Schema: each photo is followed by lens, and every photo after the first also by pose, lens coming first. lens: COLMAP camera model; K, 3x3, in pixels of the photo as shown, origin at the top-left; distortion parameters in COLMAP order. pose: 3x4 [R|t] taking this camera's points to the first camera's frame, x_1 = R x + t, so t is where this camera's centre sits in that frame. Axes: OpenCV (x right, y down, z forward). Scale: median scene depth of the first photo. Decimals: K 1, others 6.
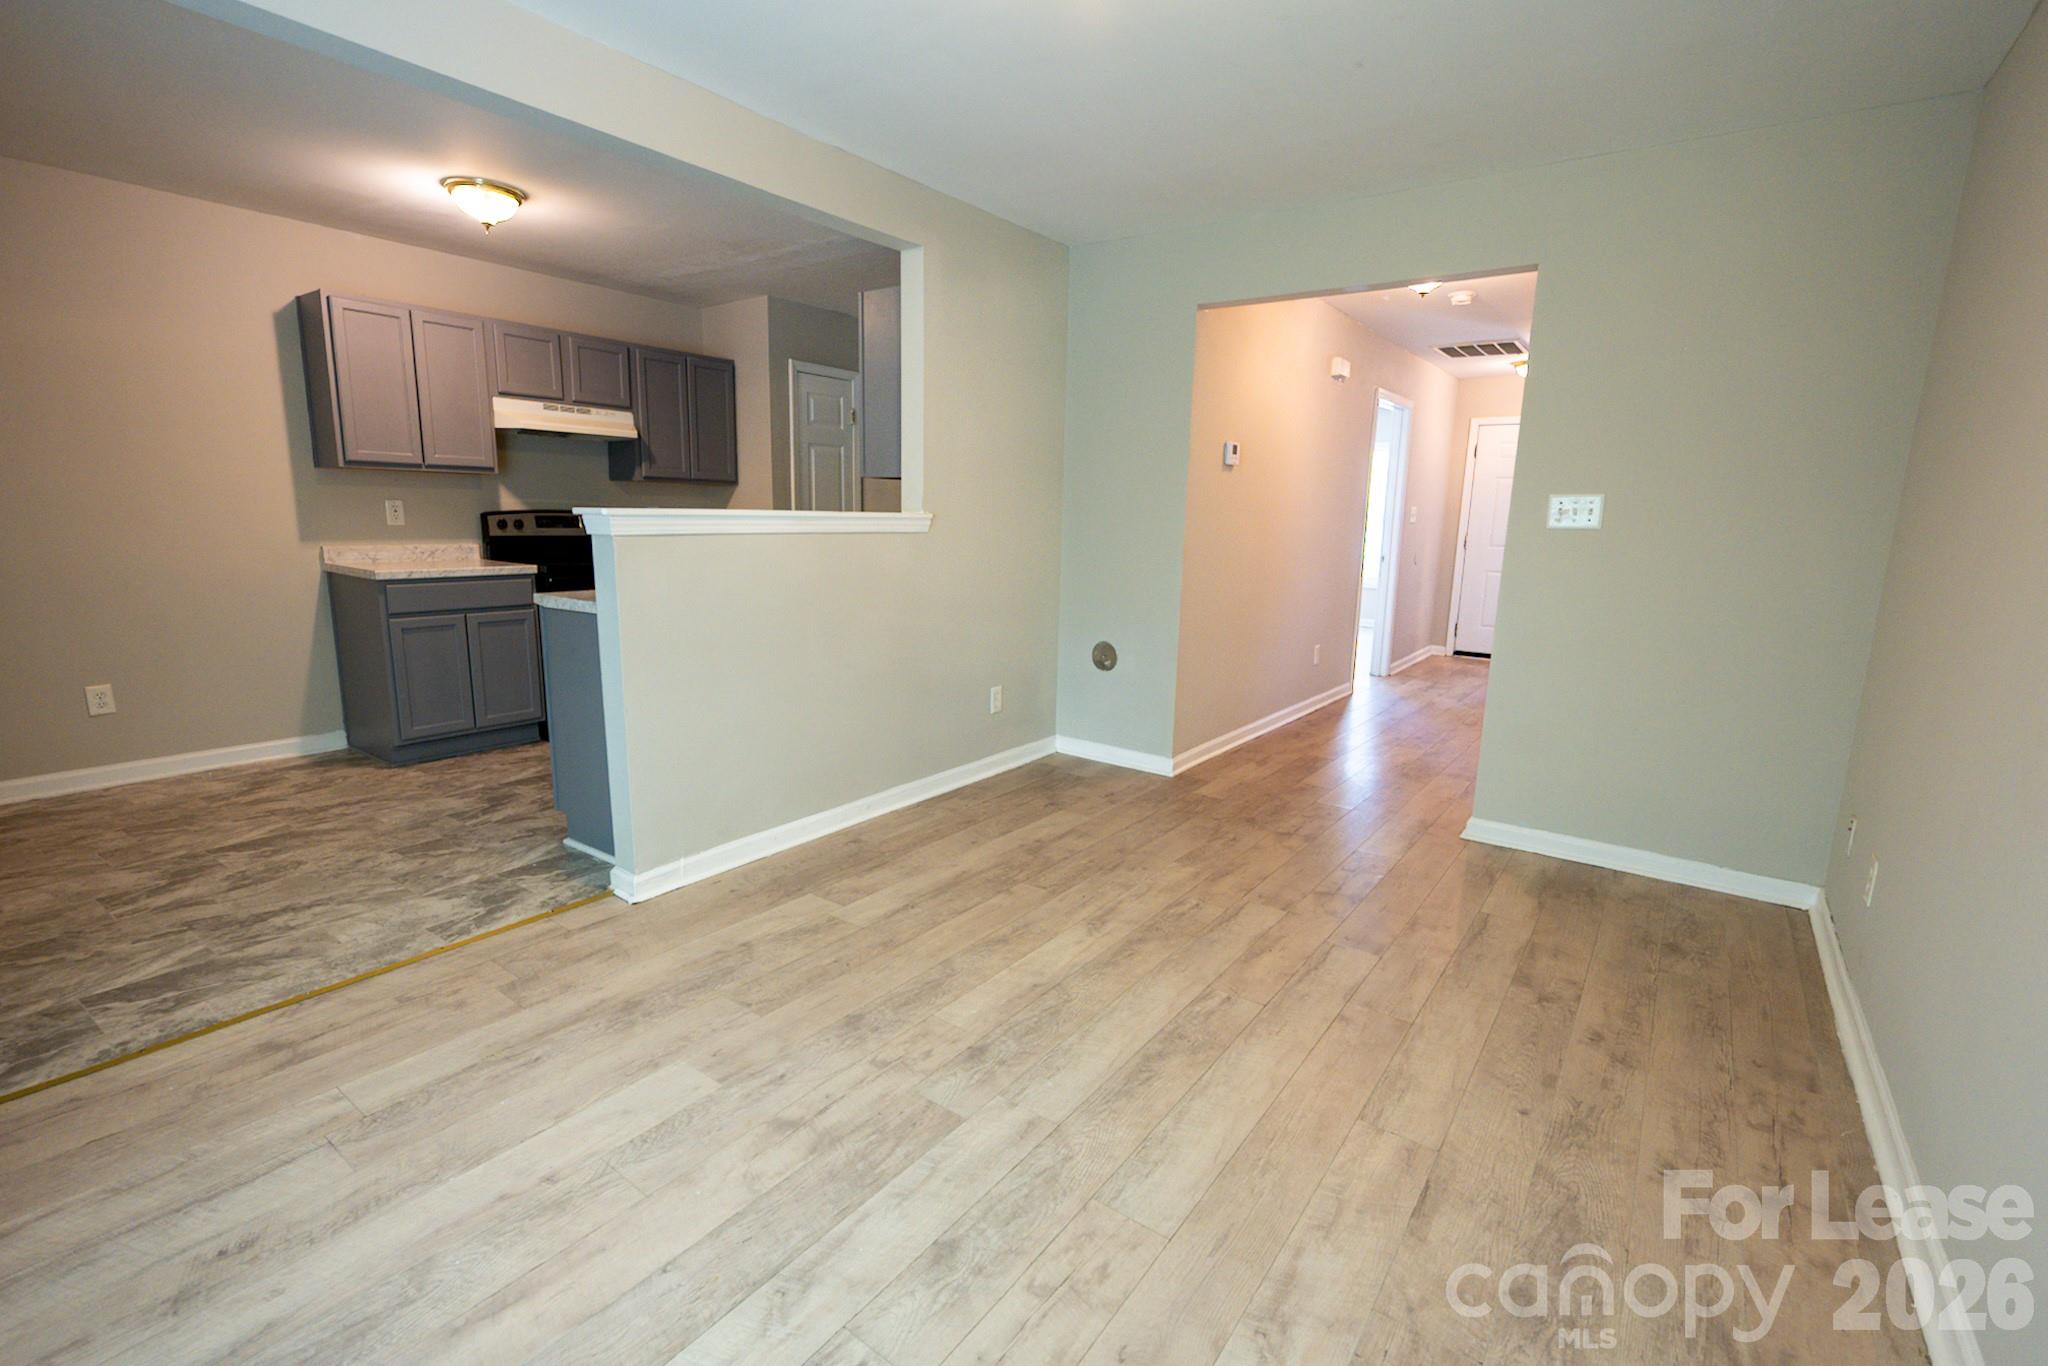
lens RADIAL K [[902.7, 0, 1034.0], [0, 902.7, 684.5], [0, 0, 1]] dist [0.001152, 0.000001]
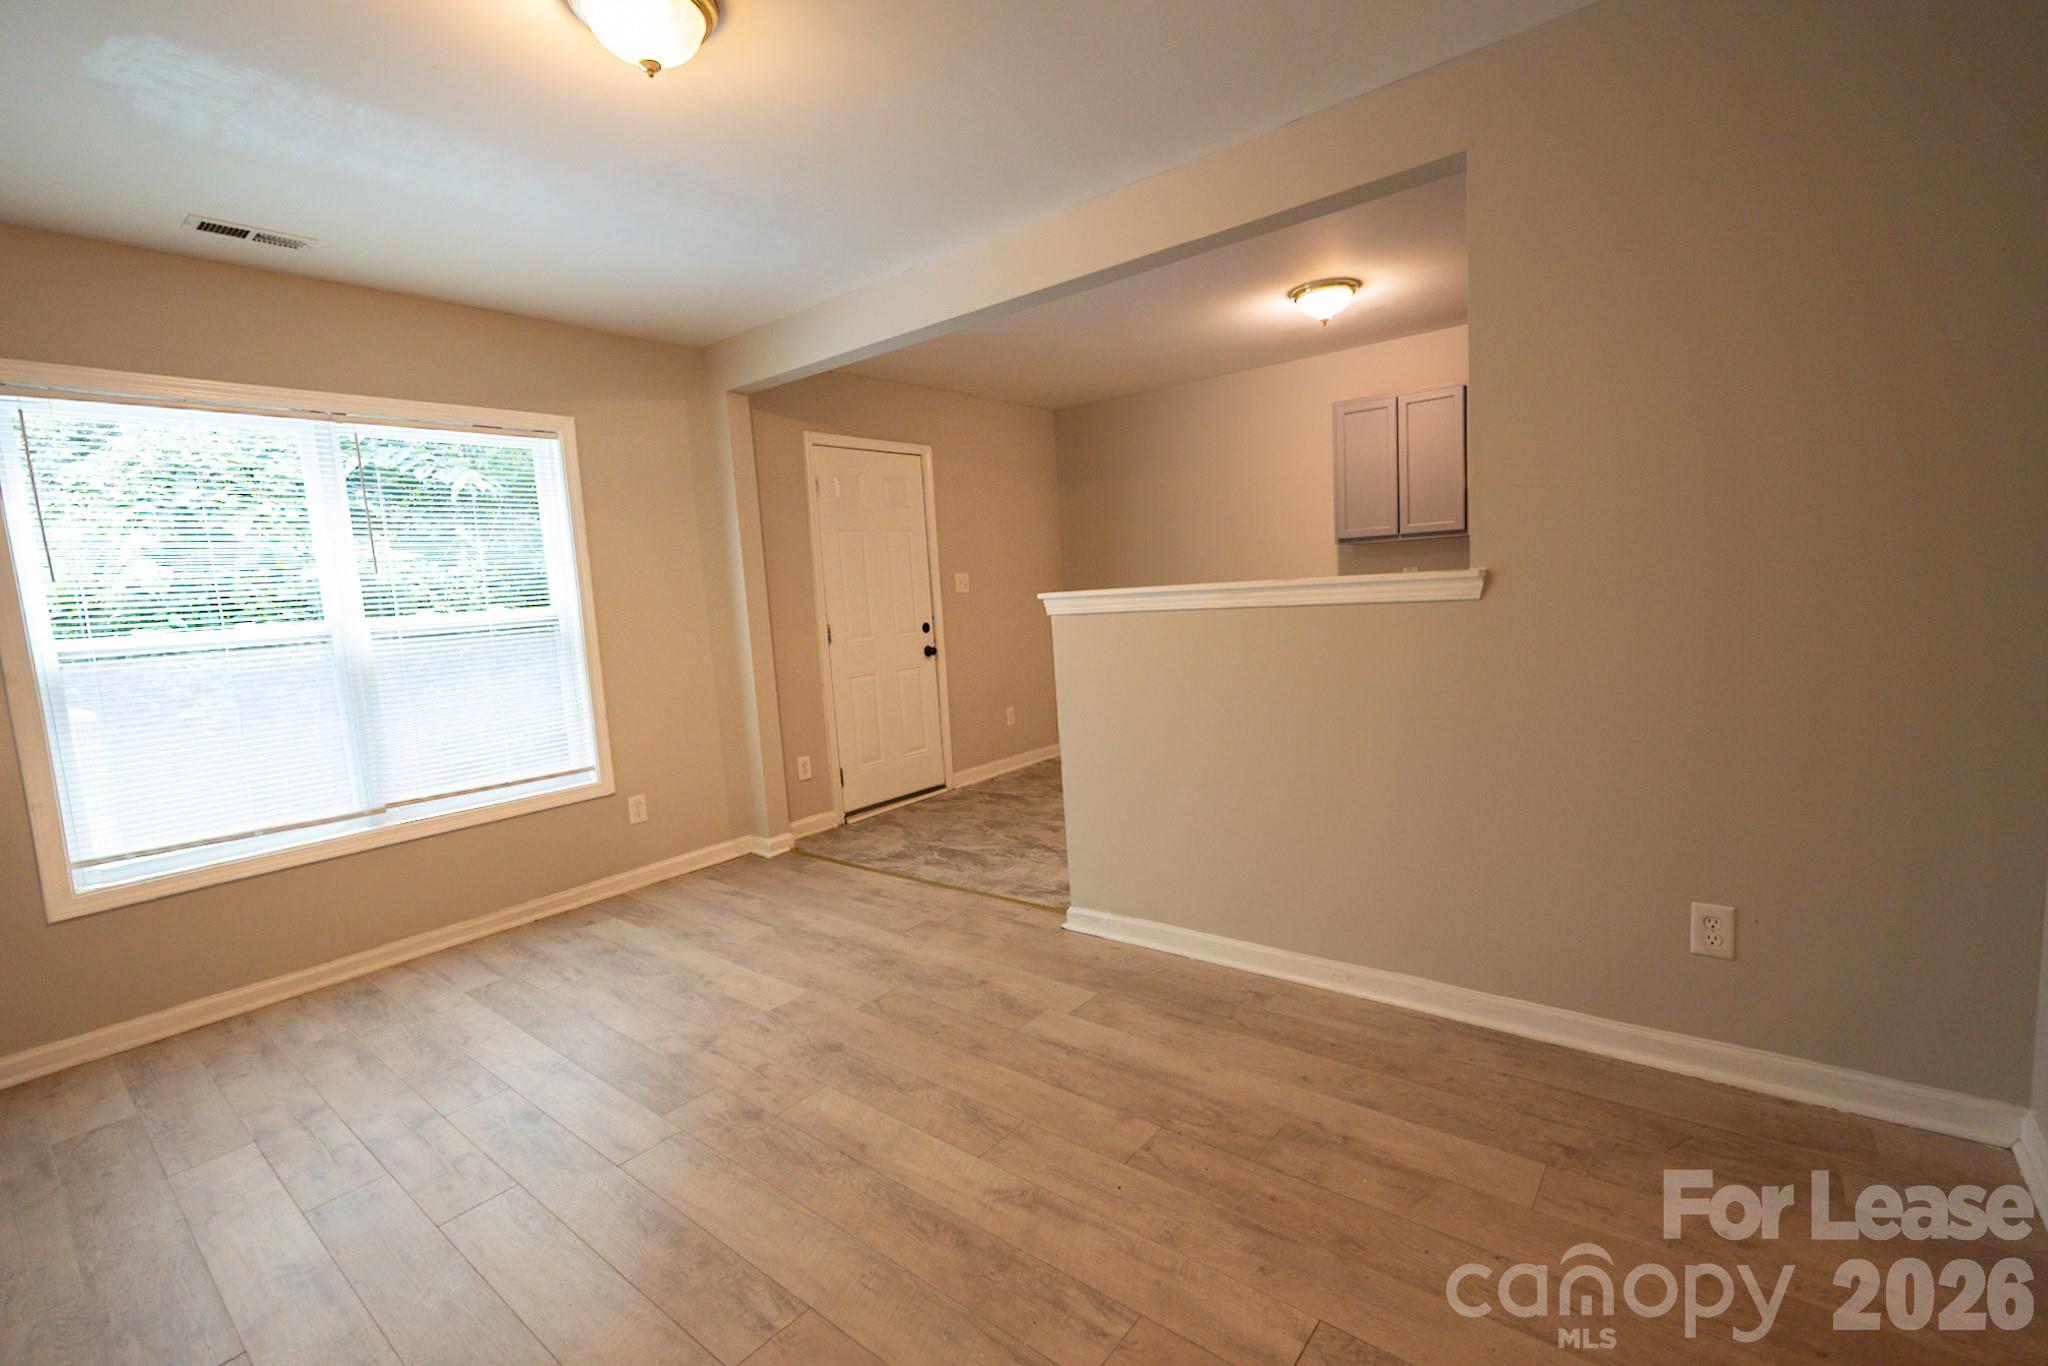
lens RADIAL K [[902.7, 0, 1034.0], [0, 902.7, 684.5], [0, 0, 1]] dist [0.001152, 0.000001]
pose [[-0.050054, 0.091735, -0.994525, 0.765017], [-0.128388, 0.986920, 0.097495, -0.195659], [0.990460, 0.132565, -0.037621, 1.070797]]
